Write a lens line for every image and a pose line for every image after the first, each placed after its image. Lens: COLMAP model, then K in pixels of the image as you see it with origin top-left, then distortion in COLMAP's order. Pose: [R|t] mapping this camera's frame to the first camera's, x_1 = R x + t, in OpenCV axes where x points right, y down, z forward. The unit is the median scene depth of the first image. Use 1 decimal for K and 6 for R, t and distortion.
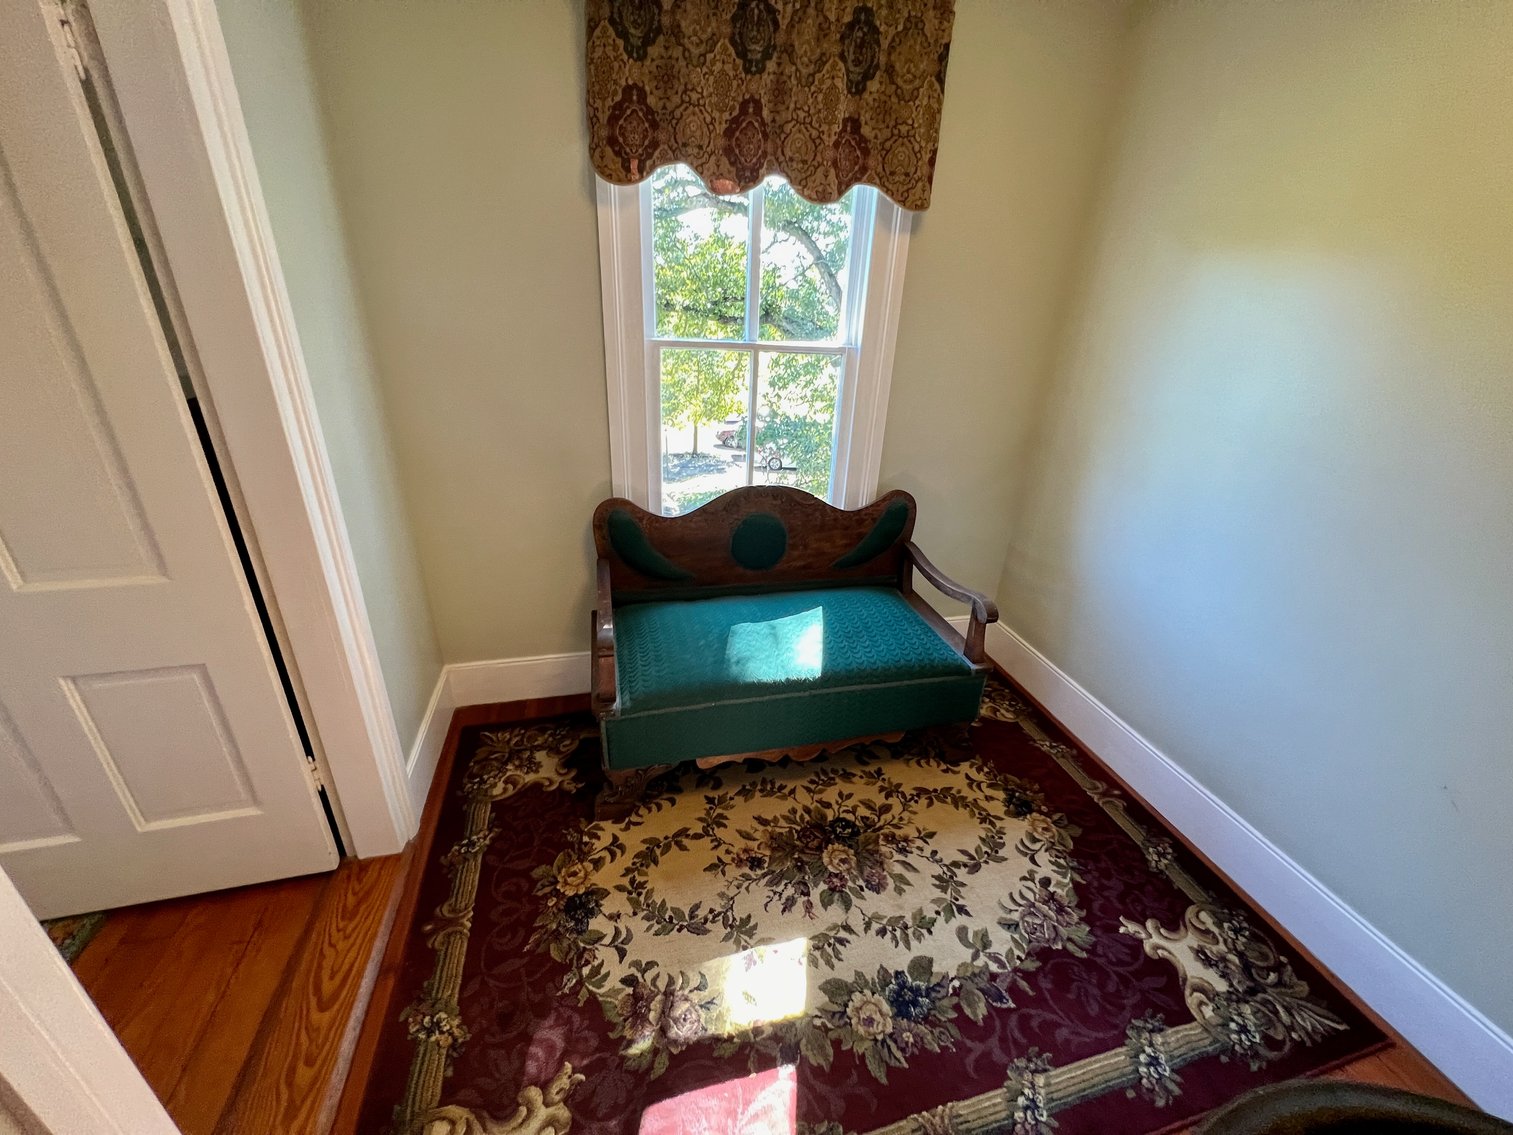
lens RADIAL K [[601.5, 0, 761.1], [0, 601.5, 563.9], [0, 0, 1]] dist [-0.002289, -0.000093]
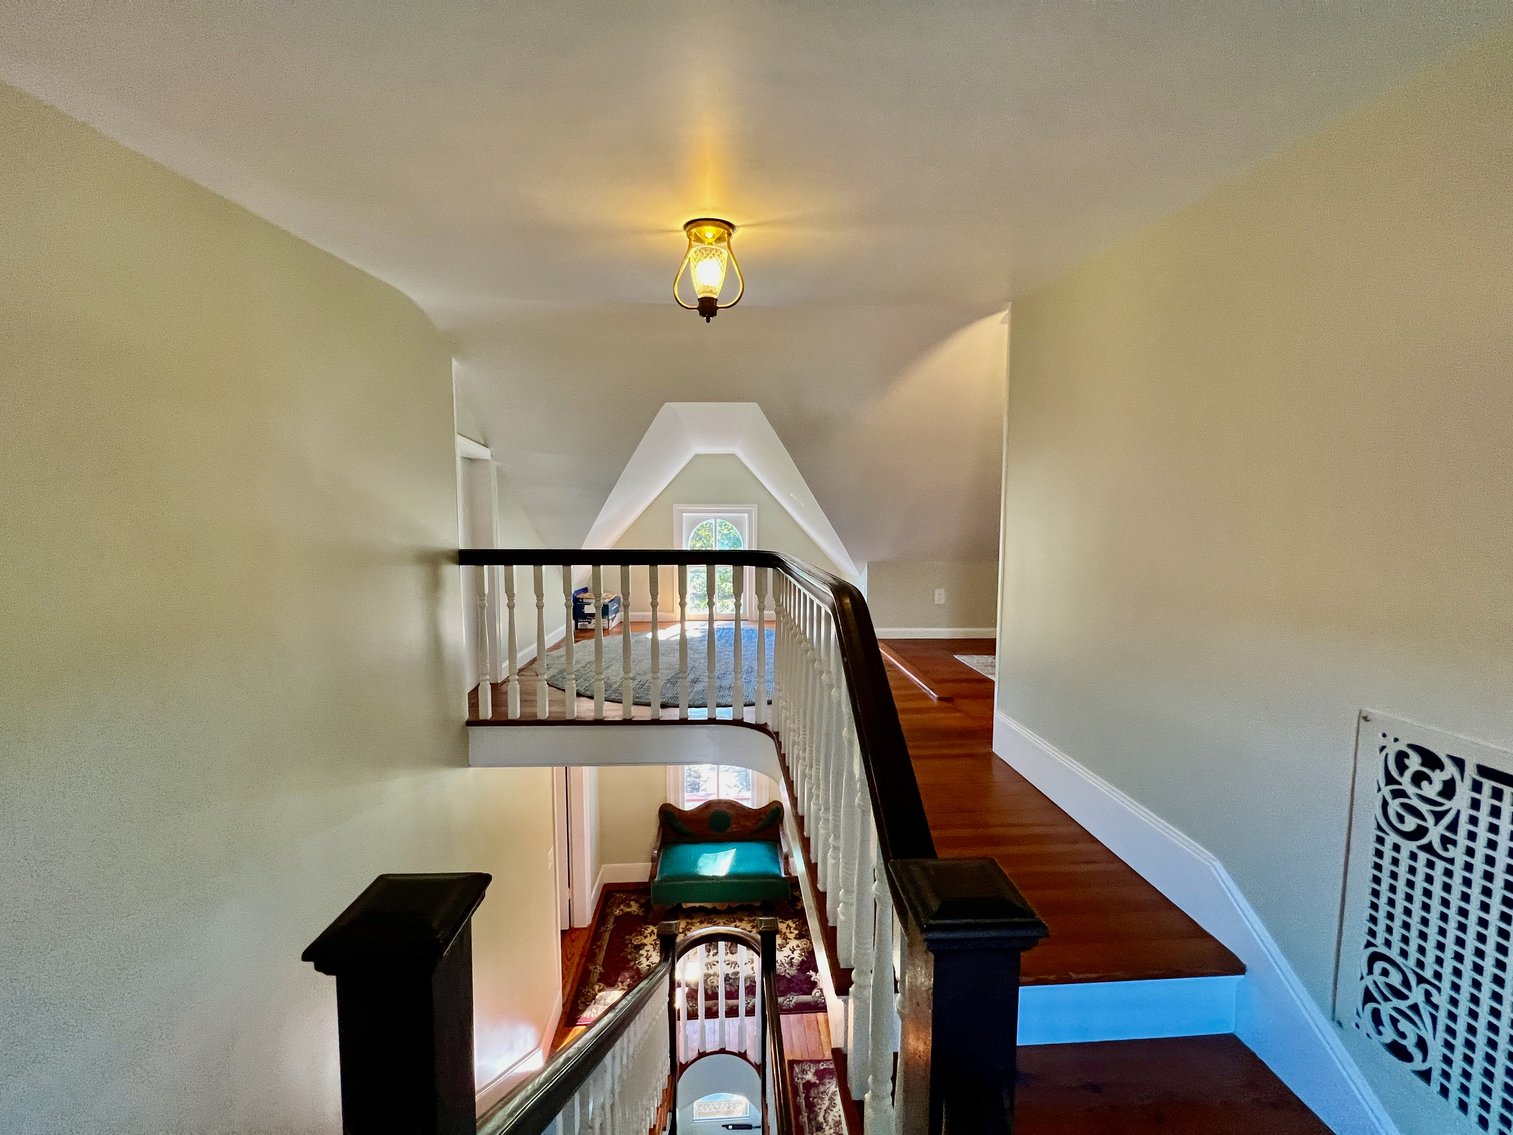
lens RADIAL K [[601.5, 0, 762.6], [0, 601.5, 574.4], [0, 0, 1]] dist [-0.002289, -0.000093]
pose [[0.980922, -0.030040, -0.192065, 0.828086], [-0.038082, 0.939154, -0.341380, -0.182064], [0.190634, 0.342182, 0.920093, -2.019425]]
